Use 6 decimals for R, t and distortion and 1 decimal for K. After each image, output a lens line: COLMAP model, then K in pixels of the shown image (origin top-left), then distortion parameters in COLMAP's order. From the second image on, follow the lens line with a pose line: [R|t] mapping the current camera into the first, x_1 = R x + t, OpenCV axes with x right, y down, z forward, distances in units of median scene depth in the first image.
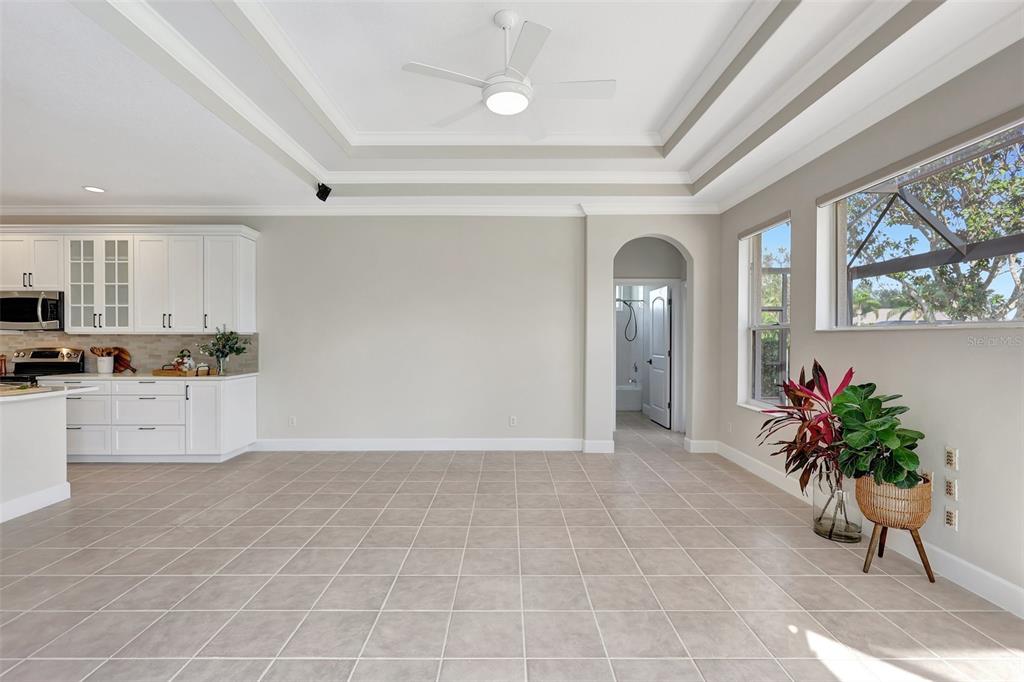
lens RADIAL K [[471.3, 0, 507.4], [0, 471.3, 342.1], [0, 0, 1]] dist [-0.002545, -0.000067]
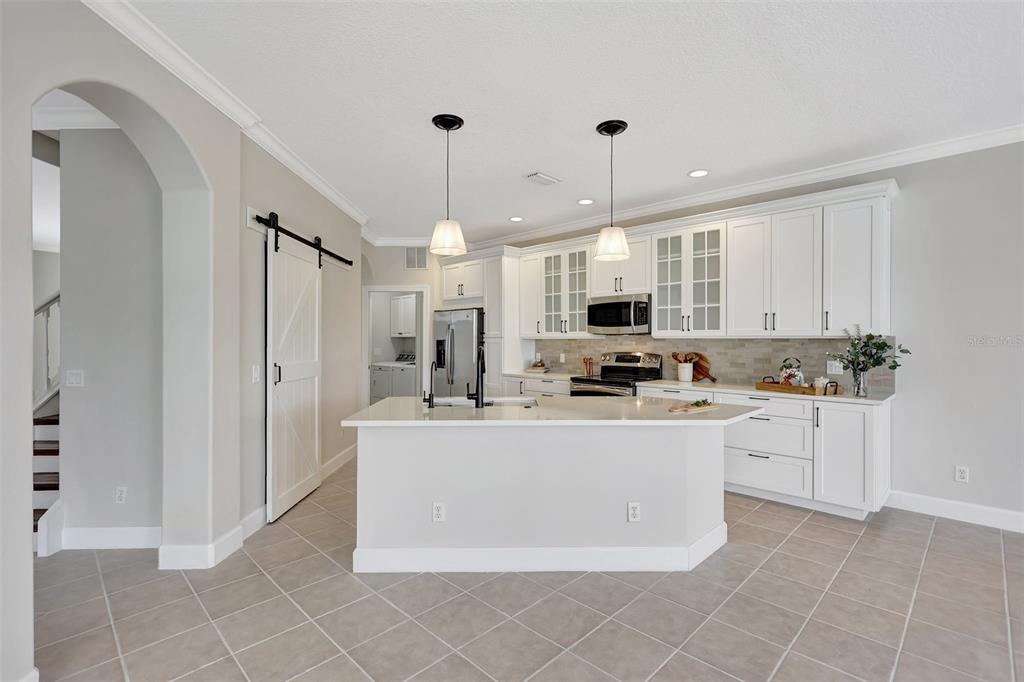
lens RADIAL K [[471.3, 0, 507.4], [0, 471.3, 342.1], [0, 0, 1]] dist [-0.002545, -0.000067]
pose [[0.700196, 0.003797, -0.713940, -0.464656], [-0.005859, 0.999983, -0.000429, -0.007369], [0.713926, 0.004483, 0.700207, 0.125382]]
